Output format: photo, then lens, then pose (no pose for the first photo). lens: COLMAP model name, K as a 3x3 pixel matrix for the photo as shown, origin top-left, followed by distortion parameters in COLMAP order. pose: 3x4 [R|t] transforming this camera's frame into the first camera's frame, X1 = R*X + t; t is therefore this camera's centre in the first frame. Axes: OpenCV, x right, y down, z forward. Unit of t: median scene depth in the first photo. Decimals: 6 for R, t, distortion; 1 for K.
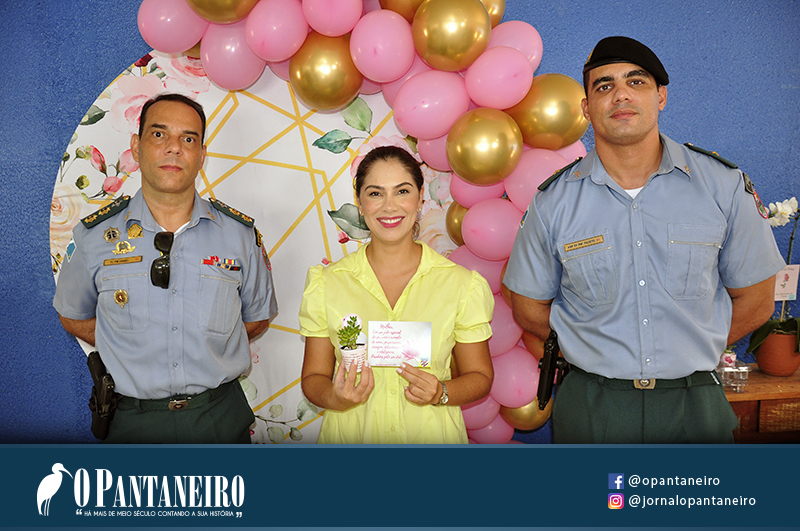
lens RADIAL K [[613.0, 0, 399.5], [0, 613.0, 266.6], [0, 0, 1]] dist [-0.162895, 0.113447]
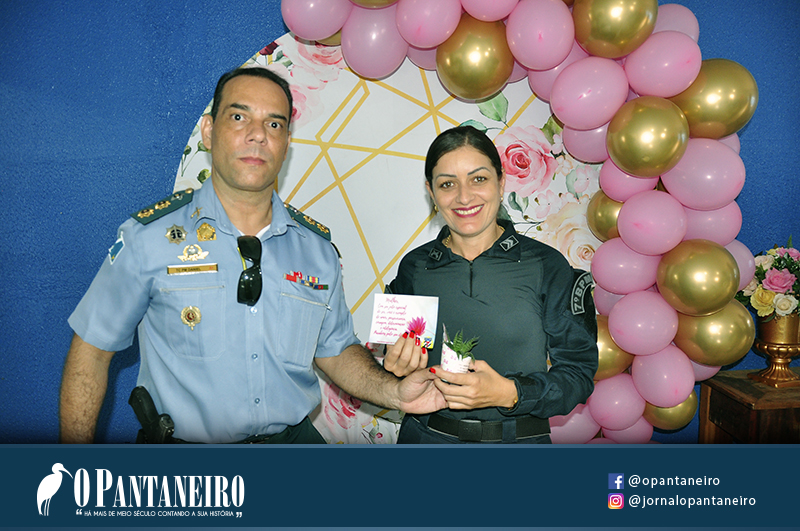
lens RADIAL K [[615.5, 0, 399.8], [0, 615.5, 267.1], [0, 0, 1]] dist [-0.164195, 0.117121]
pose [[0.998731, -0.005234, -0.050093, -0.172891], [0.005783, 0.999925, 0.010813, -0.004217], [0.050033, -0.011089, 0.998686, 0.033133]]
